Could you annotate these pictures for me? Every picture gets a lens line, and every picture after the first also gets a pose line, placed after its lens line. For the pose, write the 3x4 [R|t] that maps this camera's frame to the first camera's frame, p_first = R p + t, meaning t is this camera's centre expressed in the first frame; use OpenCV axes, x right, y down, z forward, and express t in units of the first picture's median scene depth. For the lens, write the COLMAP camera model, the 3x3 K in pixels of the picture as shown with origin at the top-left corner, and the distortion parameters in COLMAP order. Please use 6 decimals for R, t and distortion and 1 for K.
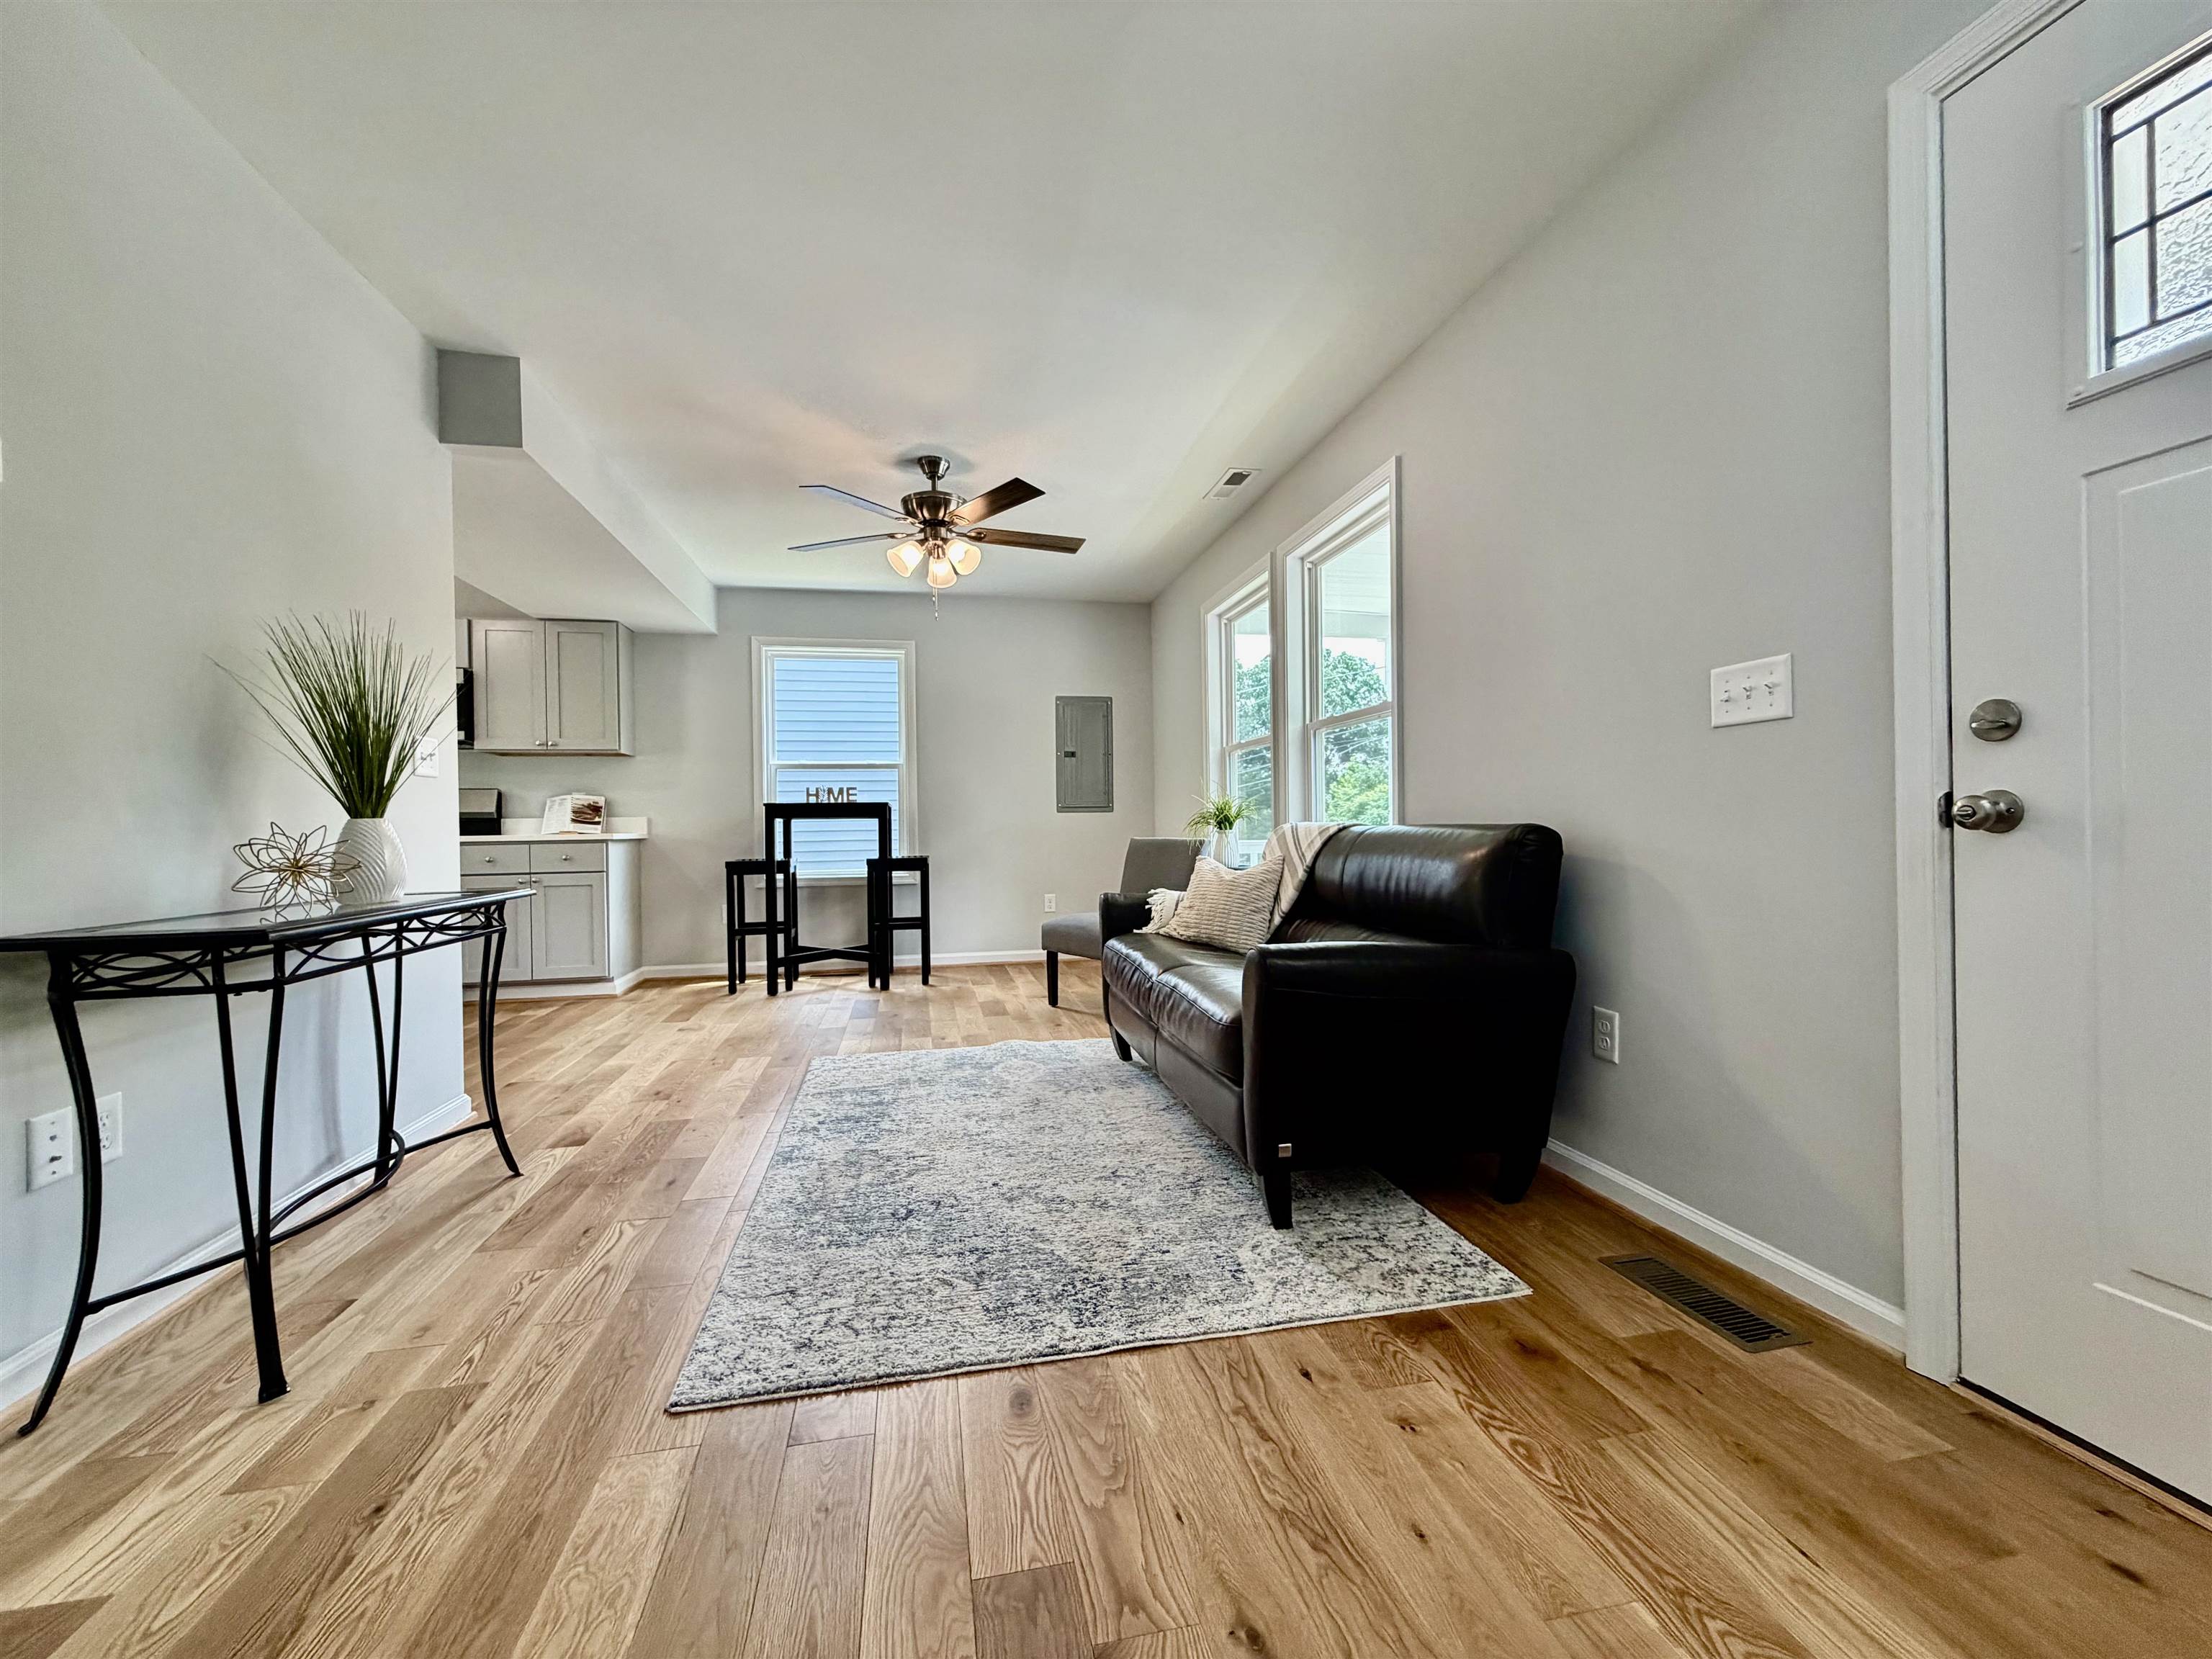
lens RADIAL K [[883.8, 0, 1094.9], [0, 883.8, 823.7], [0, 0, 1]] dist [-0.000612, -0.000075]
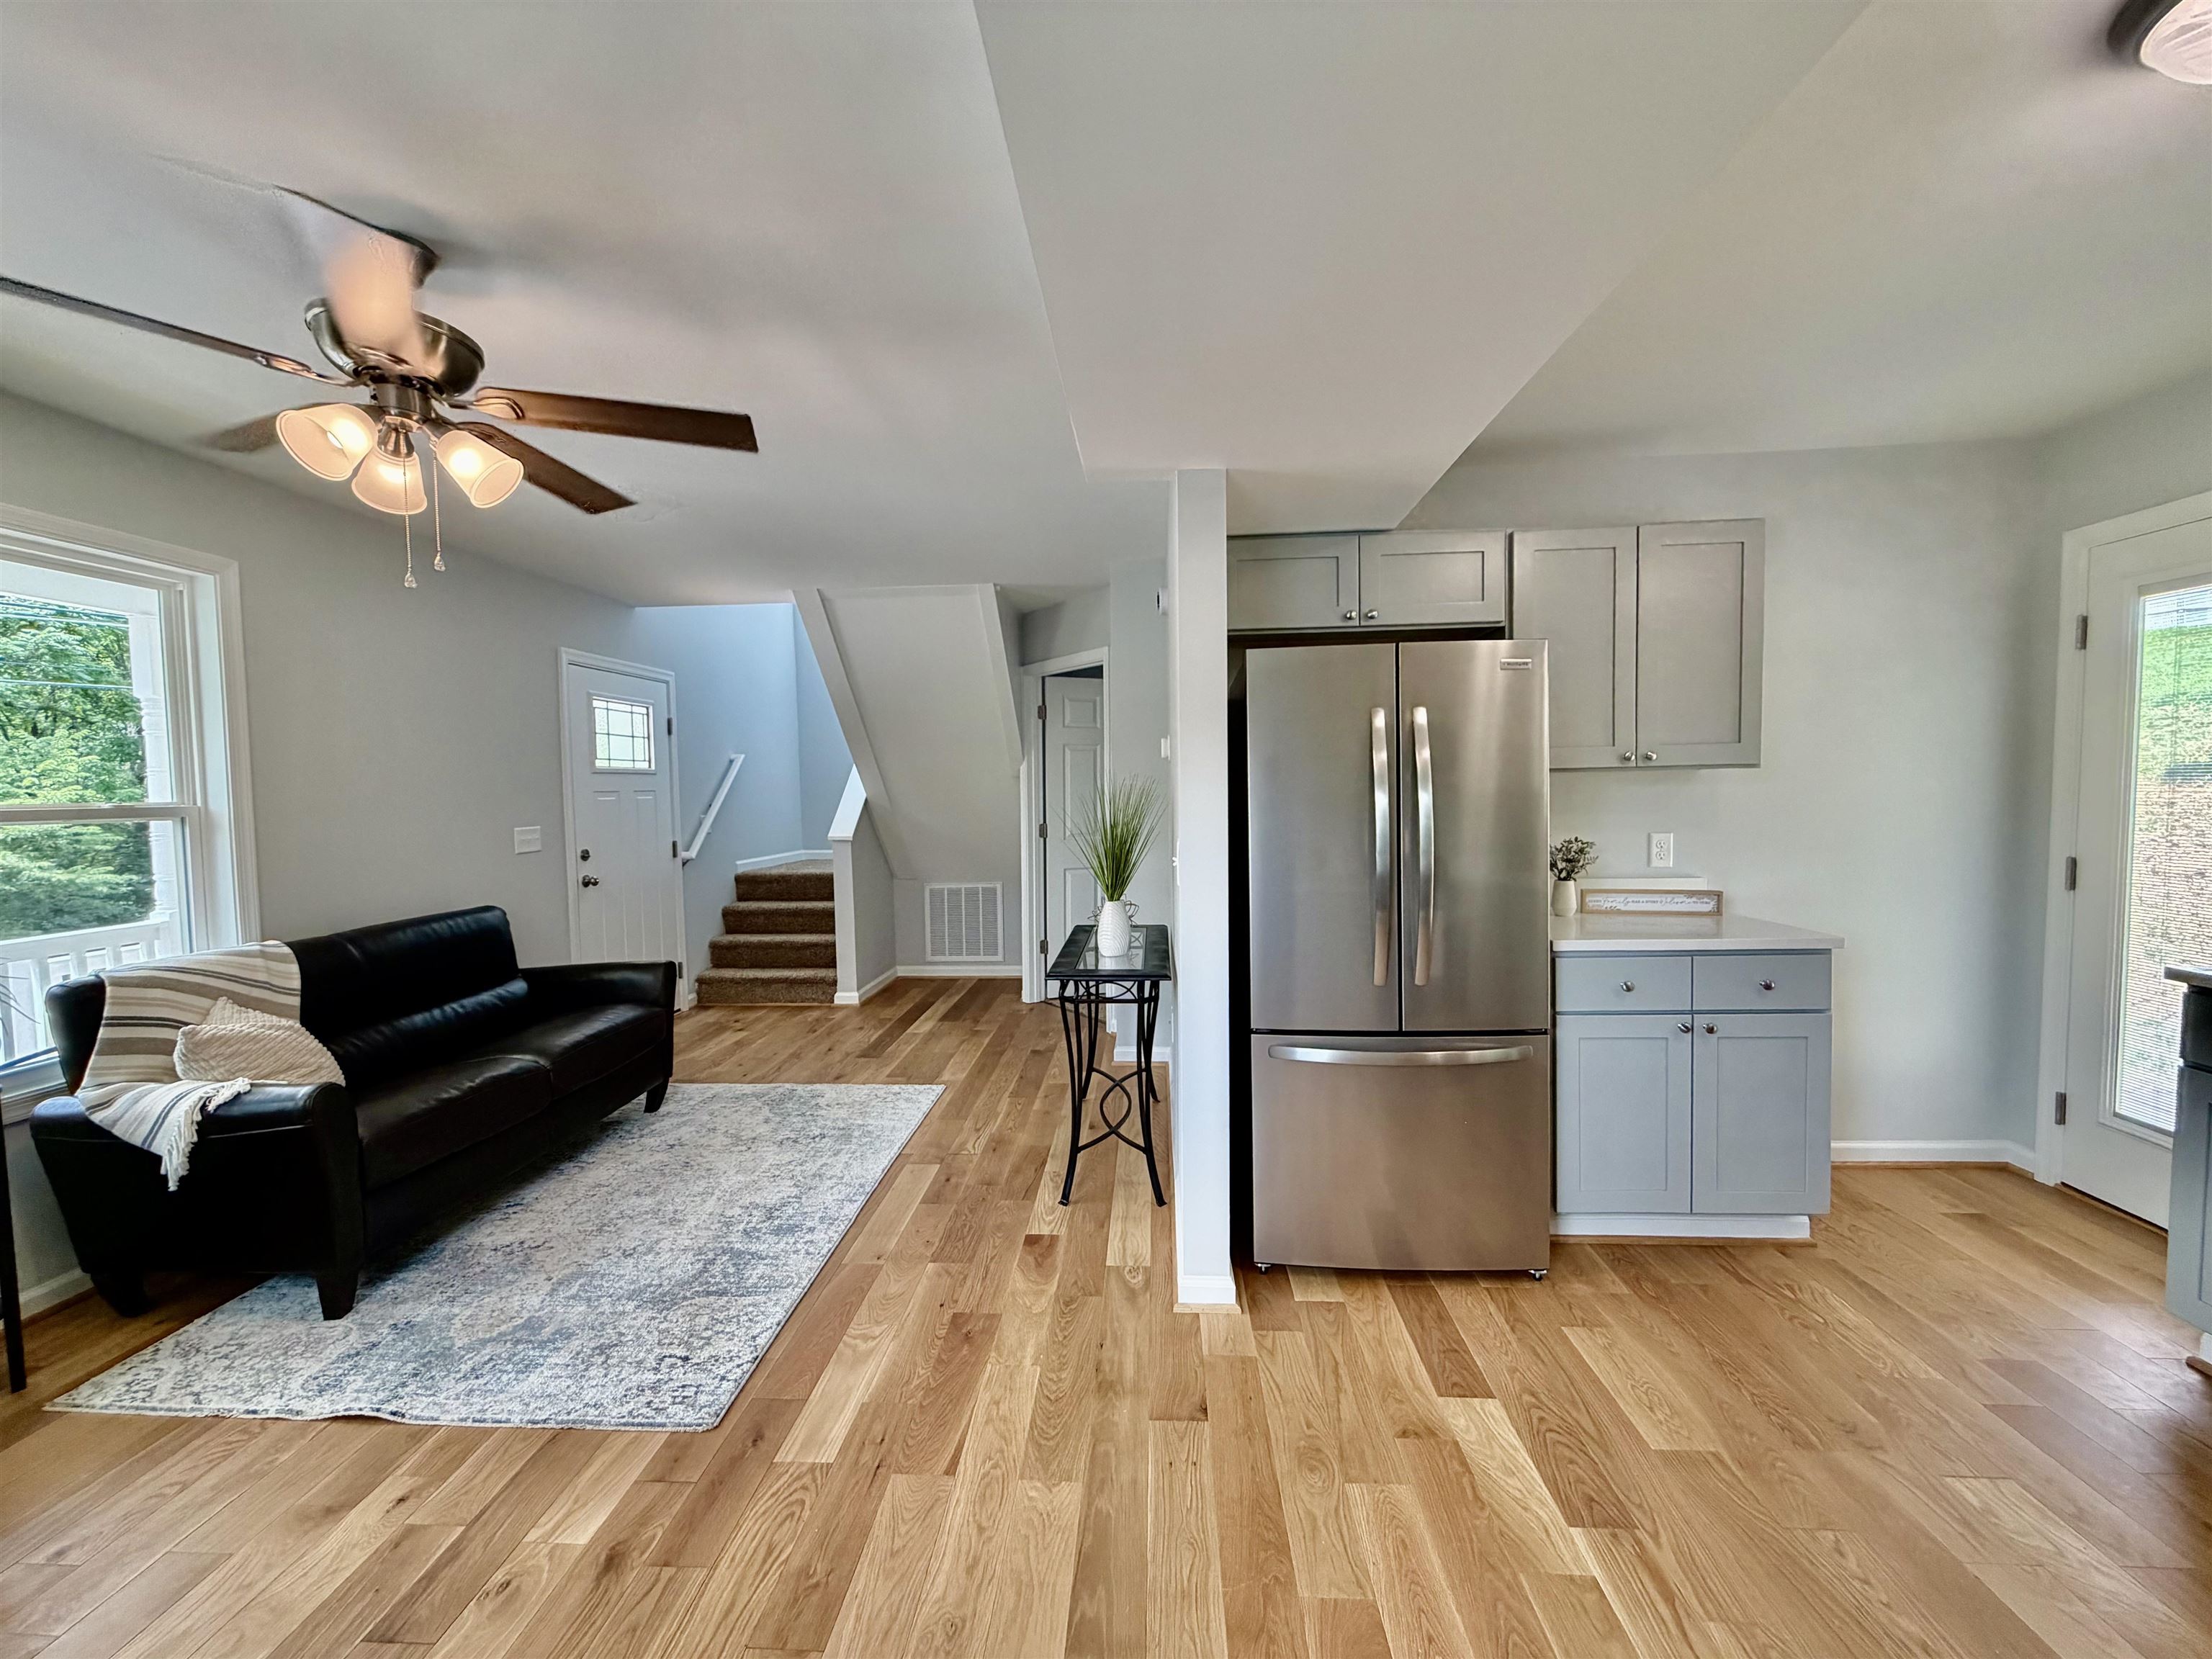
lens RADIAL K [[883.8, 0, 1094.9], [0, 883.8, 823.7], [0, 0, 1]] dist [-0.000612, -0.000075]
pose [[-0.963489, 0.023106, 0.266751, -0.953515], [0.034404, 0.998694, 0.037758, -0.157132], [-0.265530, 0.045557, -0.963026, 1.975938]]
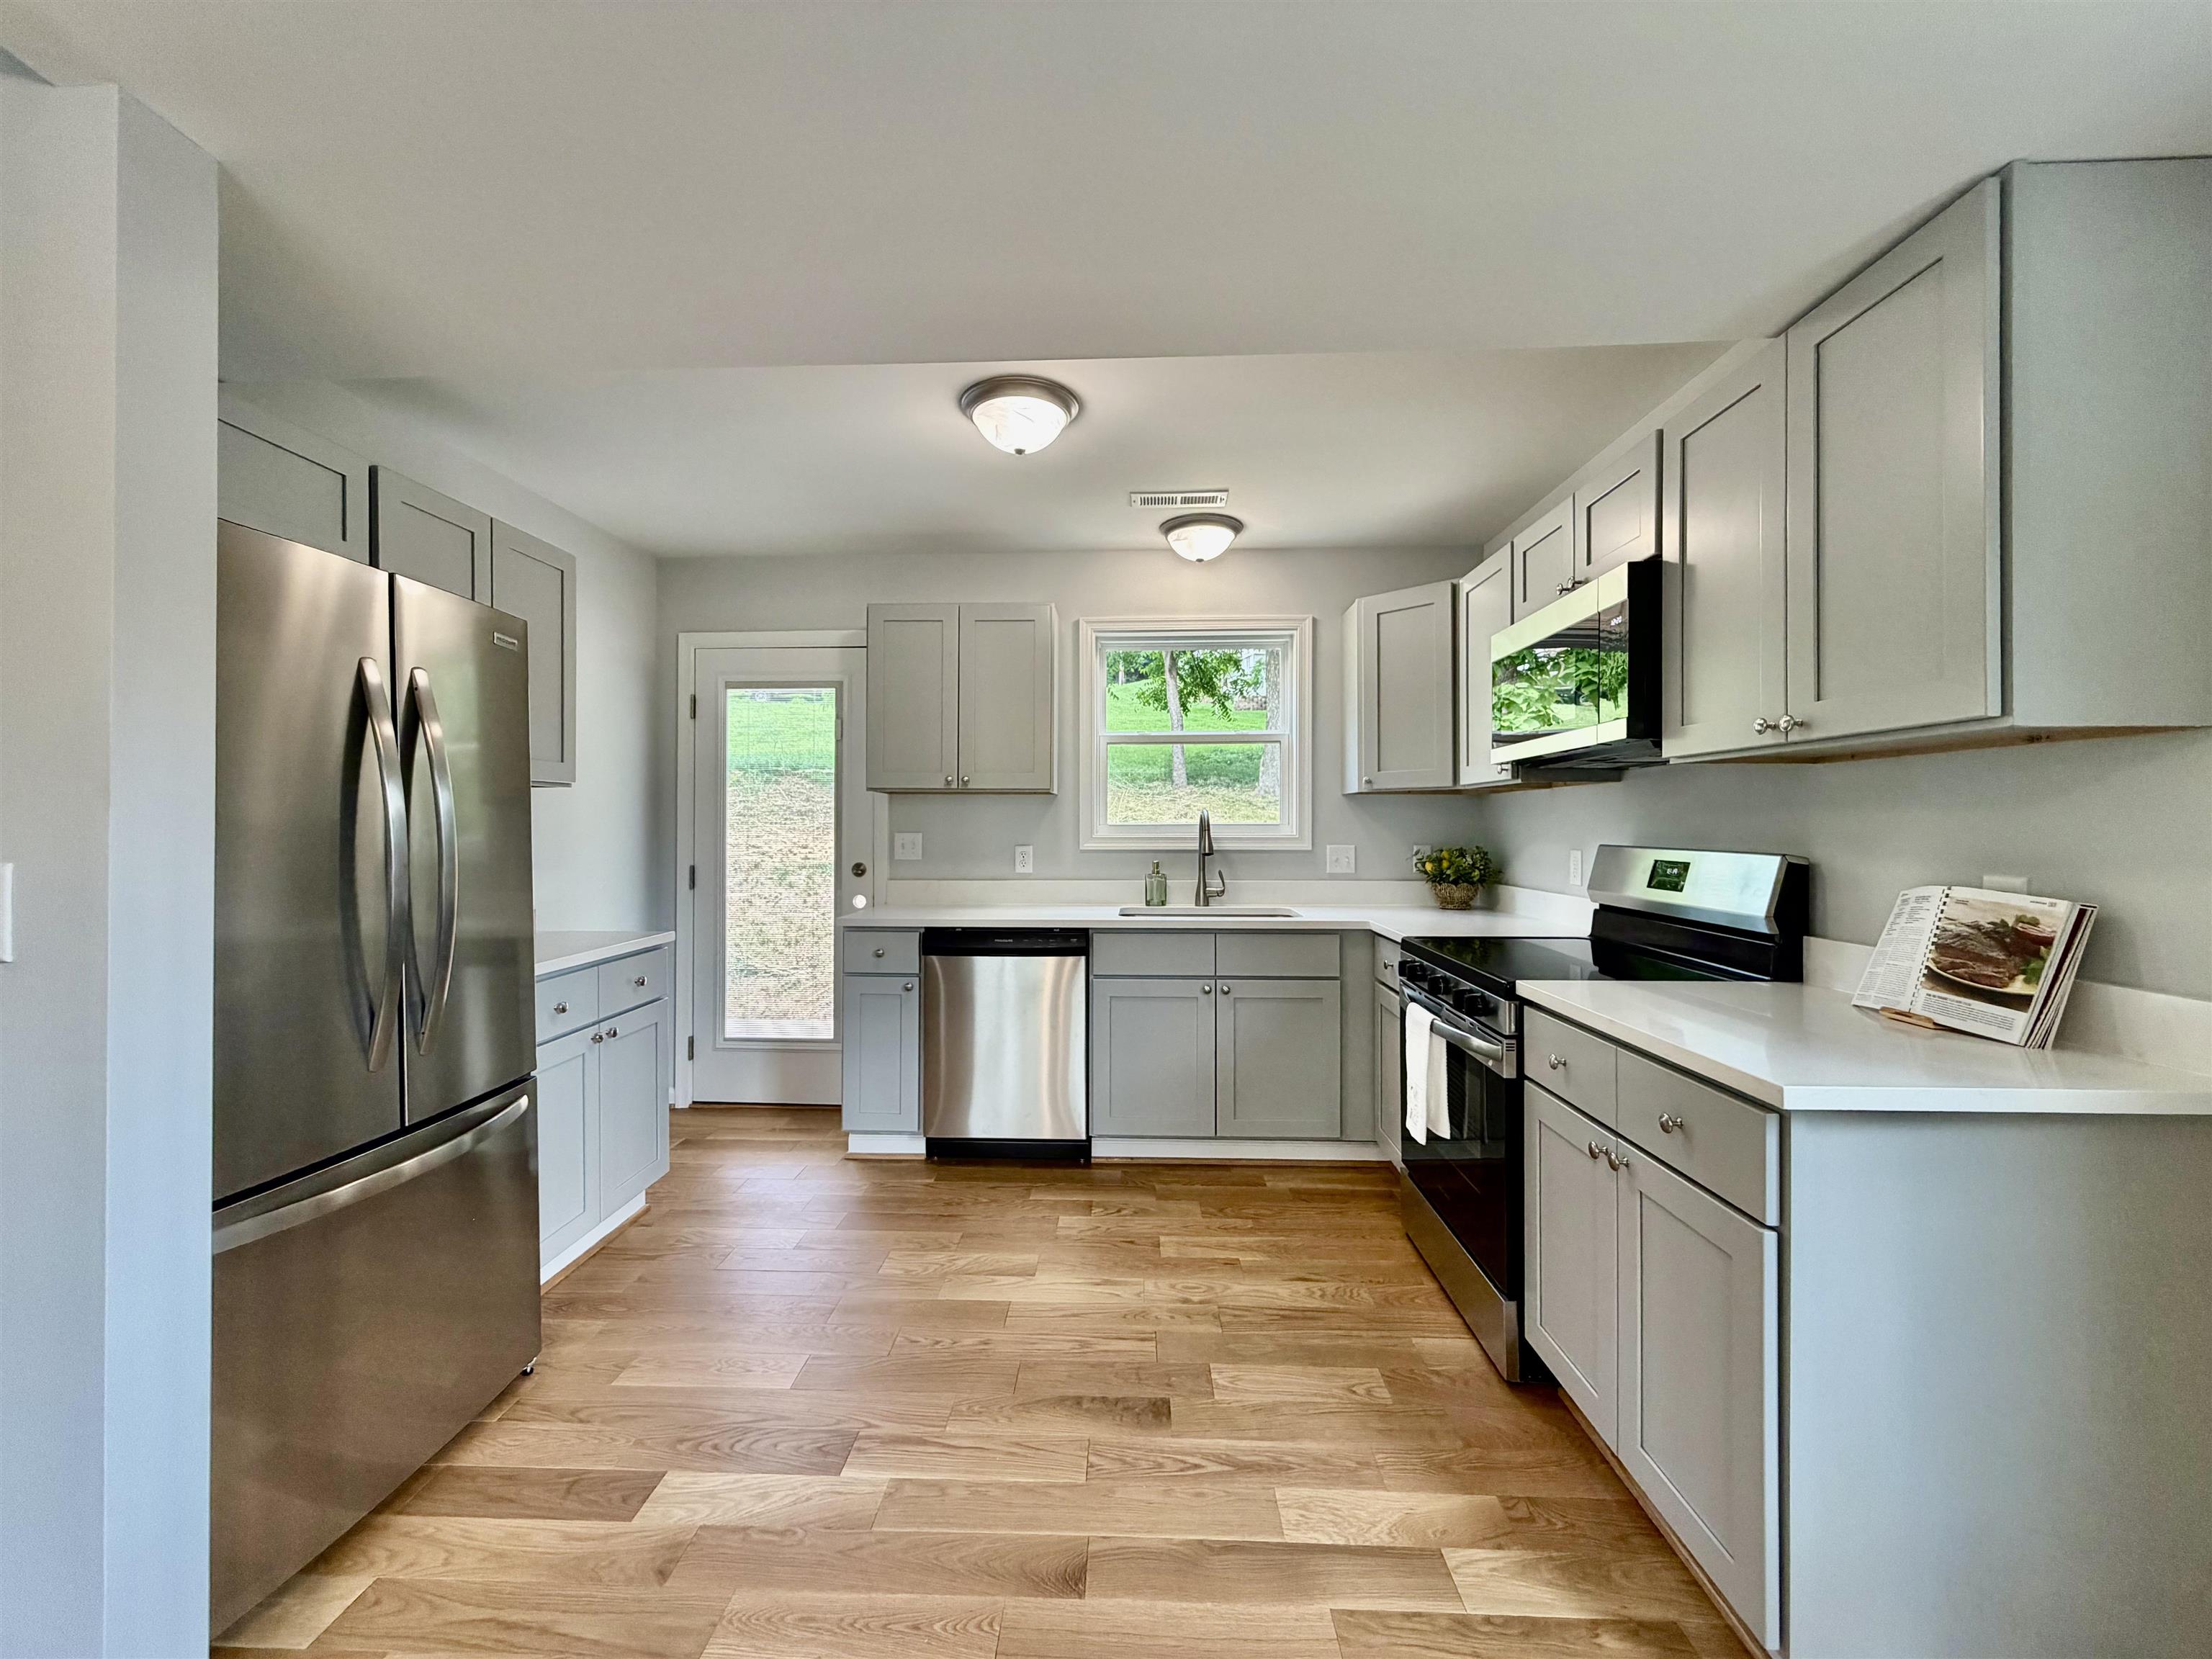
lens RADIAL K [[883.8, 0, 1094.9], [0, 883.8, 823.7], [0, 0, 1]] dist [-0.000612, -0.000075]
pose [[-0.236390, 0.012681, -0.971576, -0.510750], [0.006300, 0.999914, 0.011518, -0.119958], [0.971638, -0.003398, -0.236449, 1.654146]]
